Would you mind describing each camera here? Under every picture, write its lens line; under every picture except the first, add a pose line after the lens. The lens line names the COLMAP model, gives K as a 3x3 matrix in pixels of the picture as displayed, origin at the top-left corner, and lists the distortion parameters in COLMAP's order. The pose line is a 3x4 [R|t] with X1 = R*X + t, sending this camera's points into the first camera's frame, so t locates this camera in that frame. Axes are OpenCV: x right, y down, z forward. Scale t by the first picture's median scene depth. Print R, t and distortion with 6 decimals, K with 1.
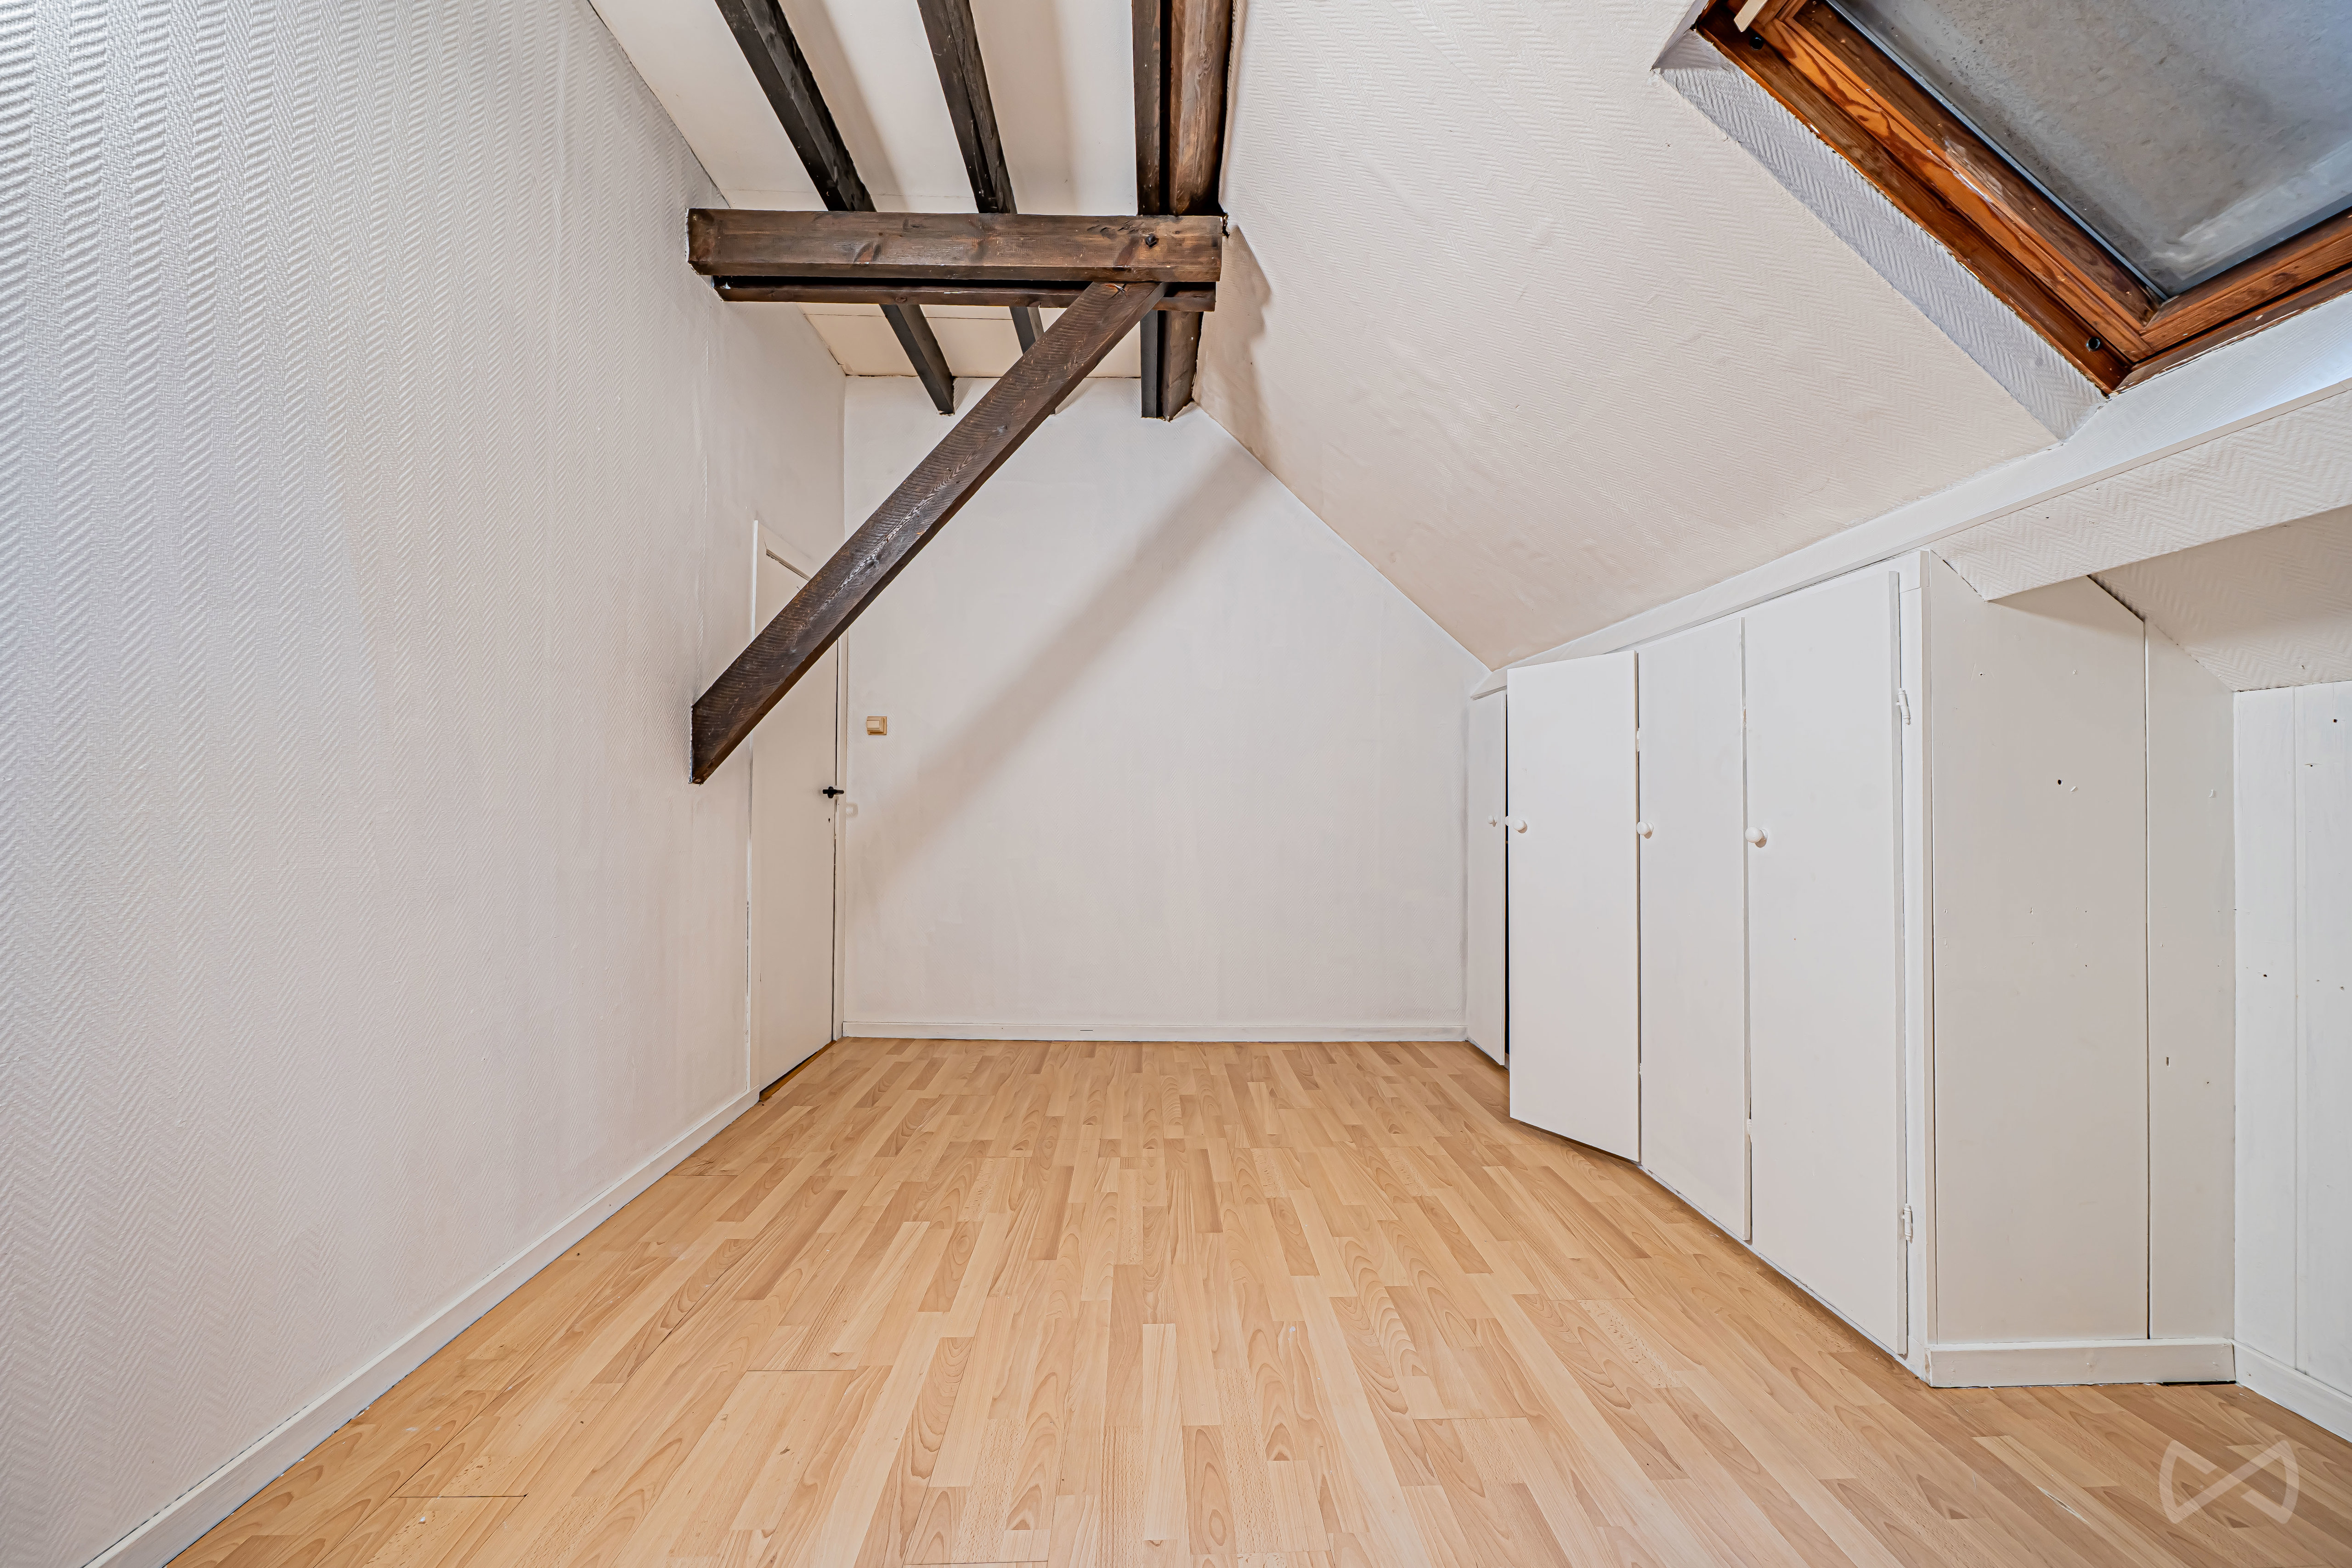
lens RADIAL K [[798.9, 0, 1171.5], [0, 798.9, 789.3], [0, 0, 1]] dist [-0.003775, -0.000507]
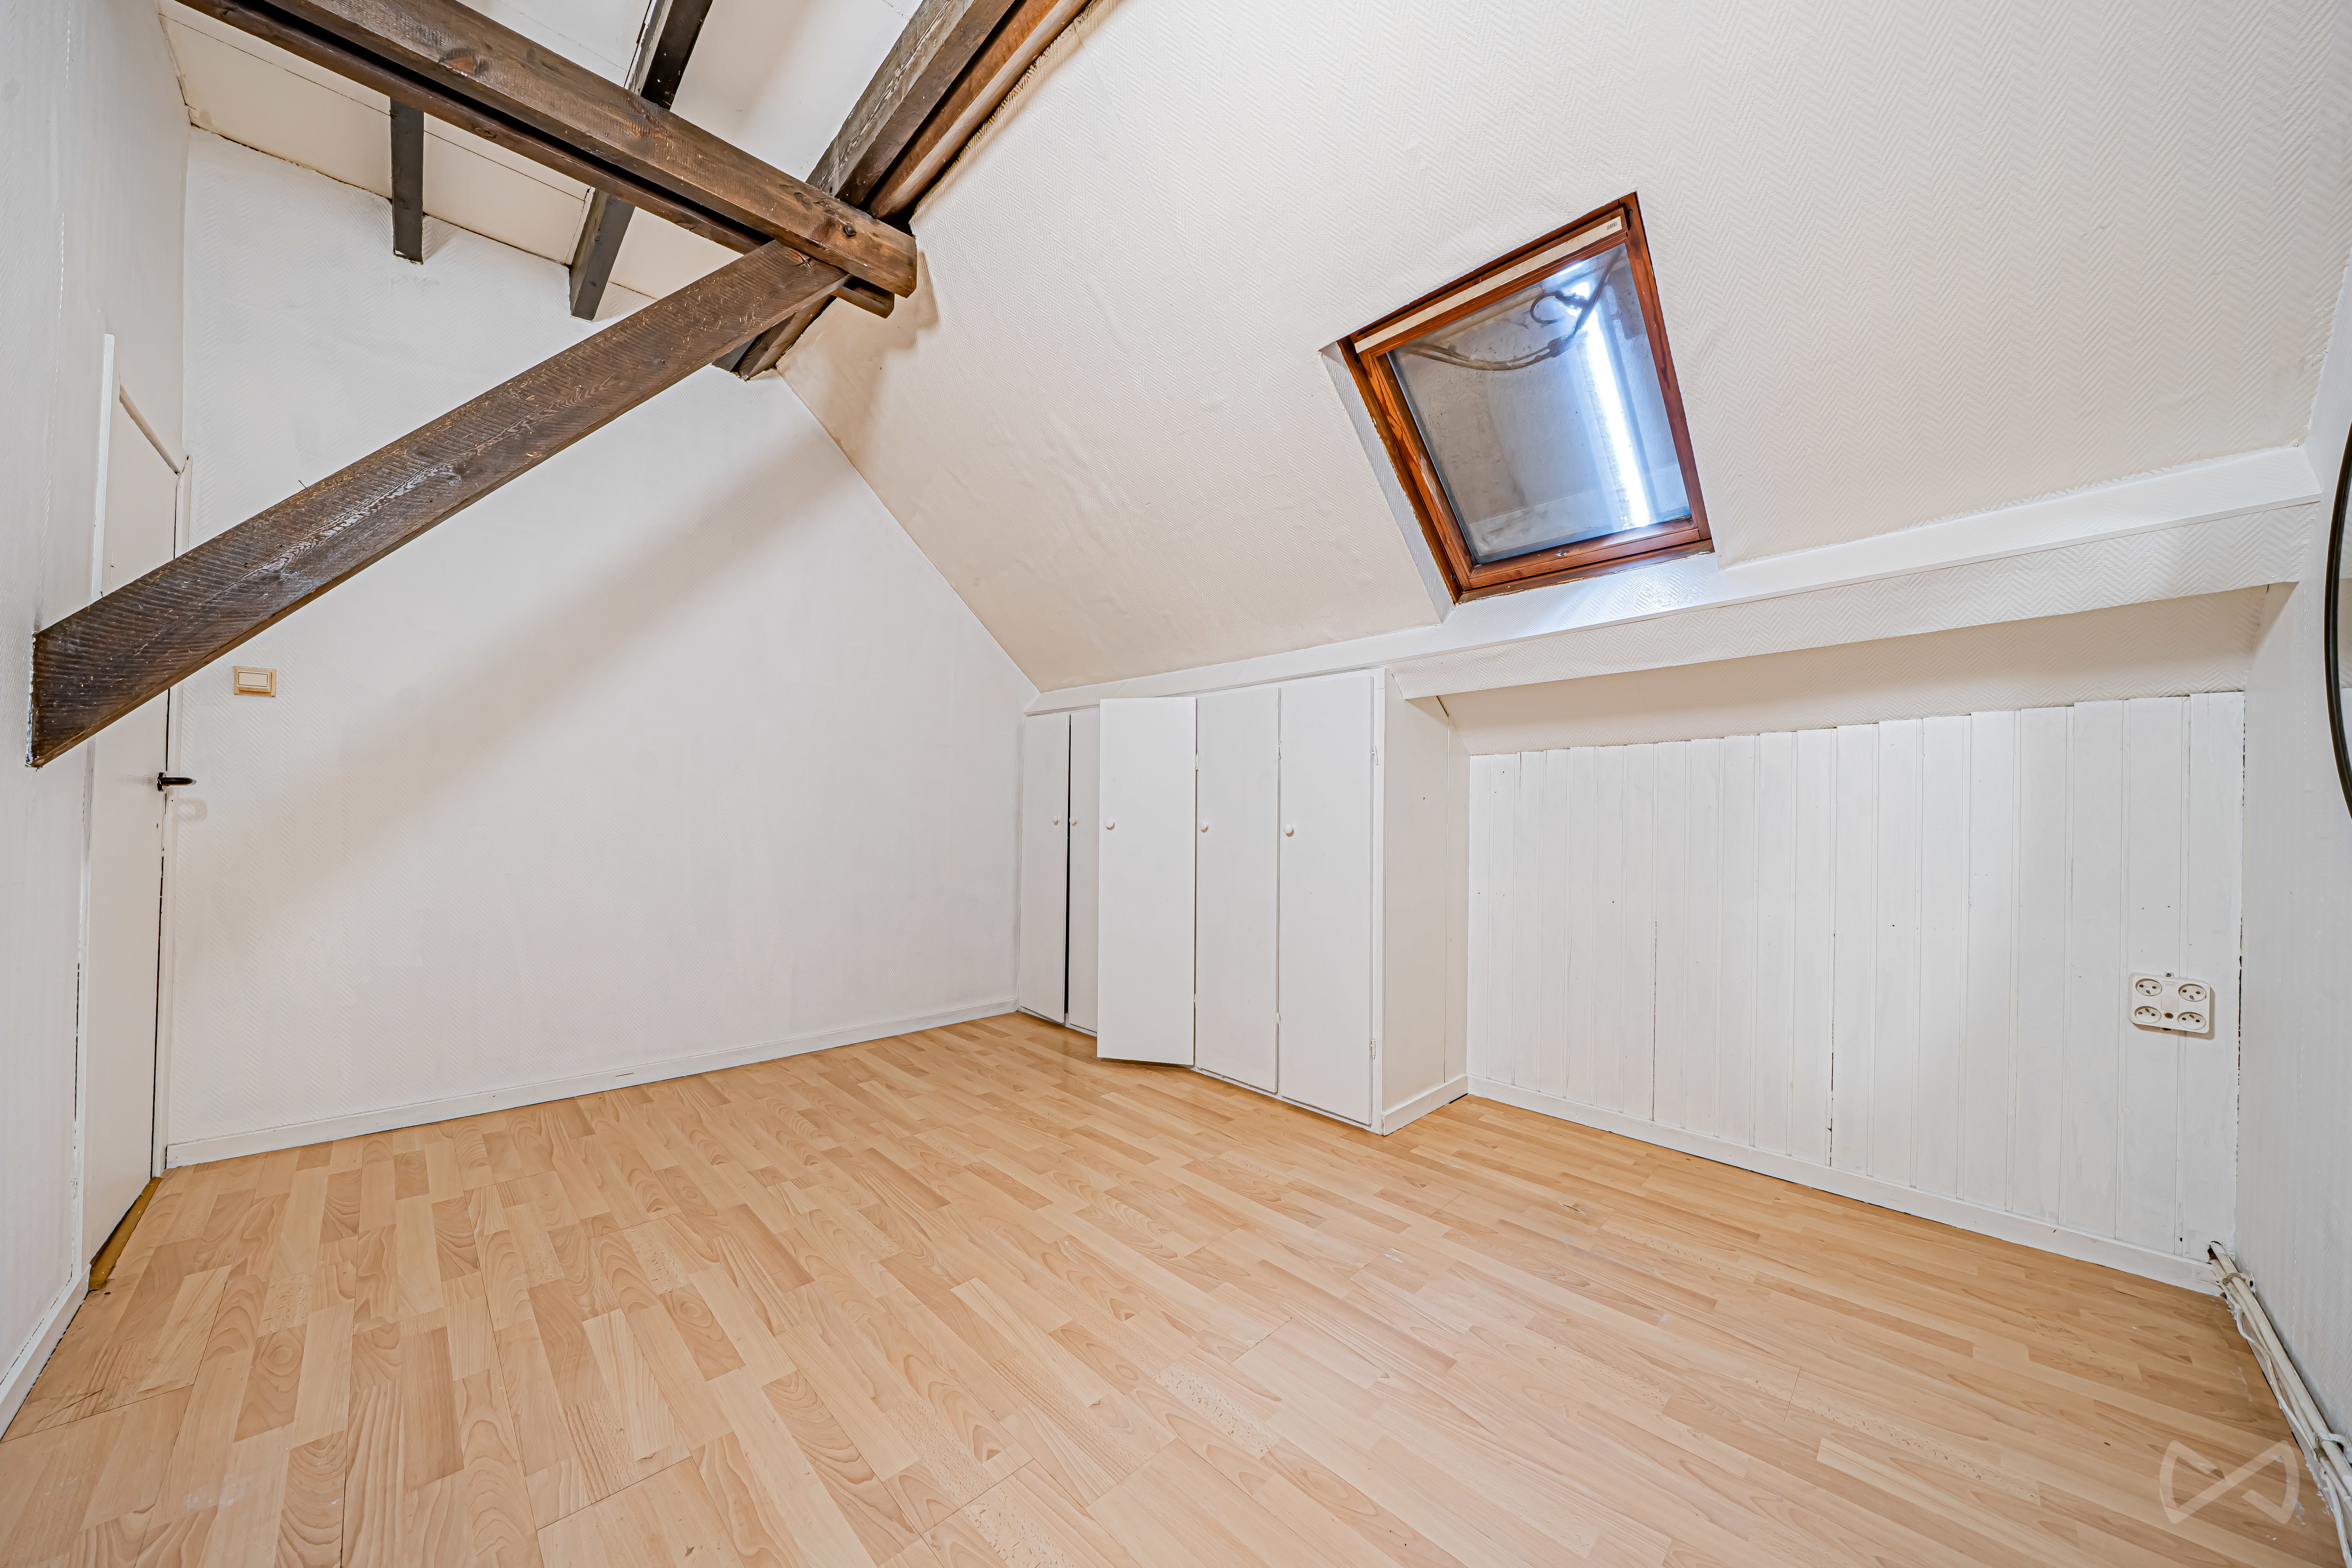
lens RADIAL K [[798.9, 0, 1171.5], [0, 798.9, 788.1], [0, 0, 1]] dist [-0.003775, -0.000507]
pose [[0.735245, 0.019837, 0.677511, -0.447596], [-0.020773, 0.999762, -0.006729, -0.006047], [-0.677483, -0.009127, 0.735482, 0.006304]]
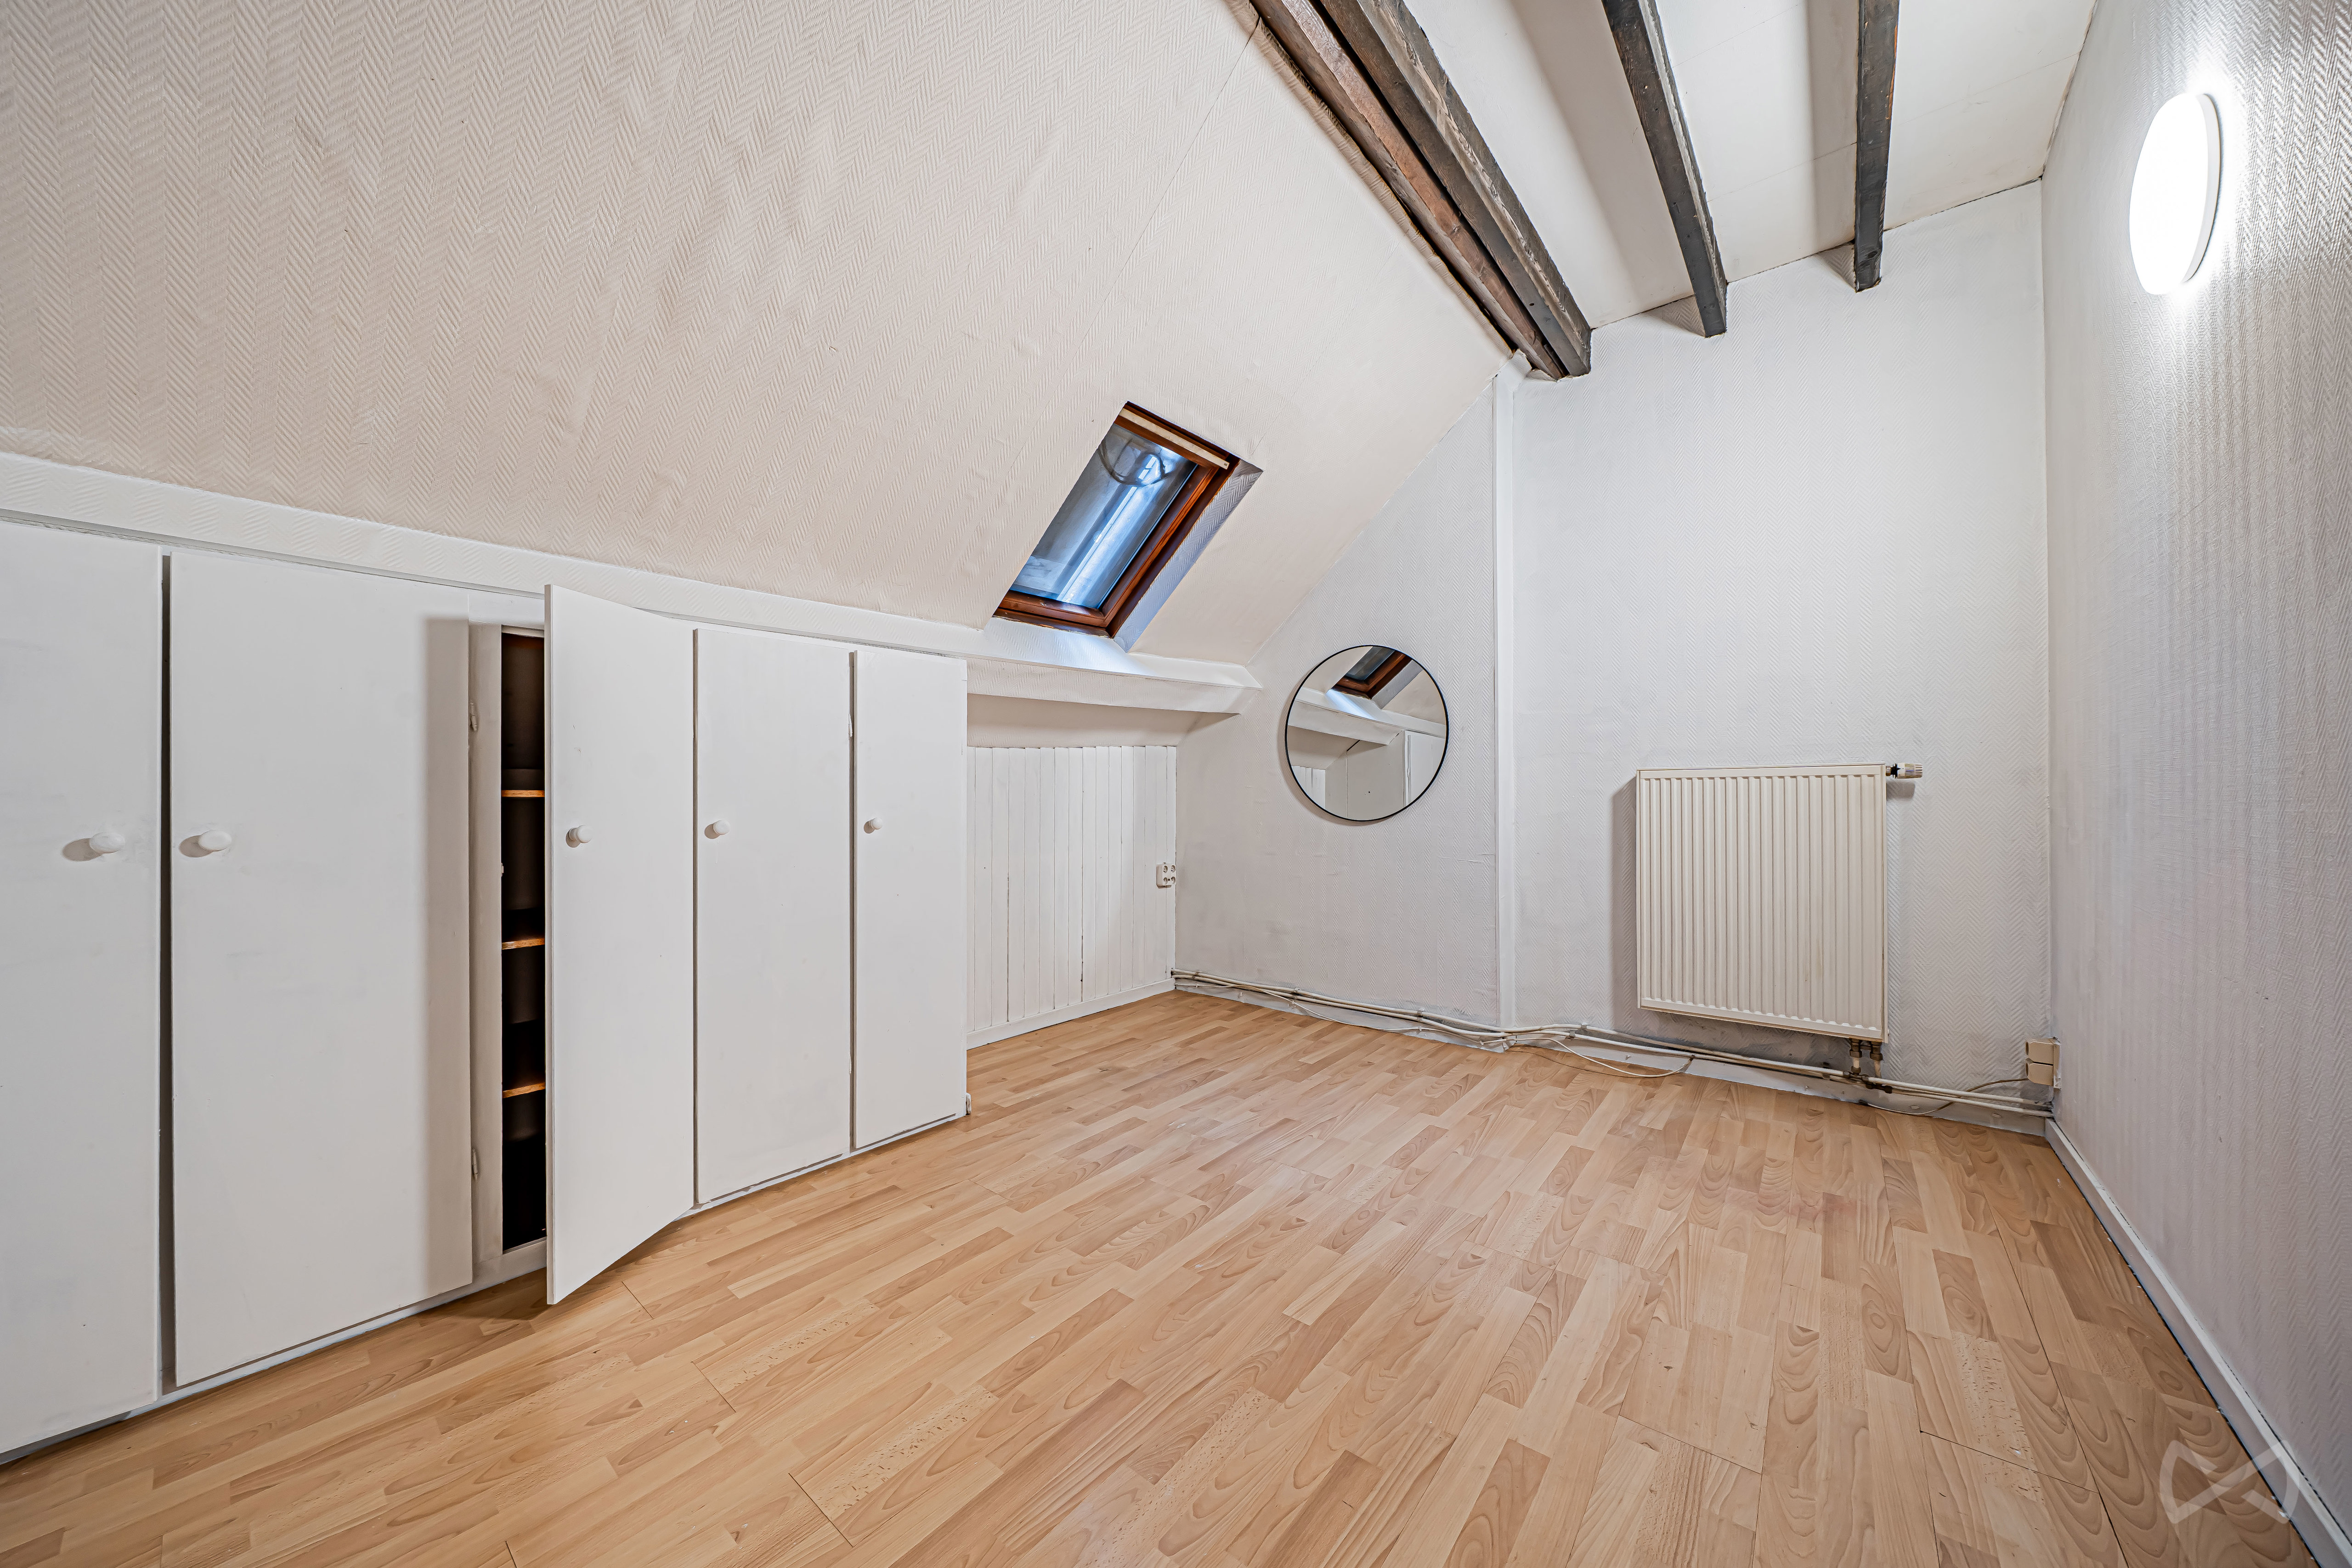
lens RADIAL K [[798.9, 0, 1174.9], [0, 798.9, 789.7], [0, 0, 1]] dist [-0.003775, -0.000507]
pose [[-0.748361, 0.004742, 0.663275, -0.456598], [-0.011239, 0.999740, -0.019828, 0.019647], [-0.663197, -0.022293, -0.748113, 1.491986]]
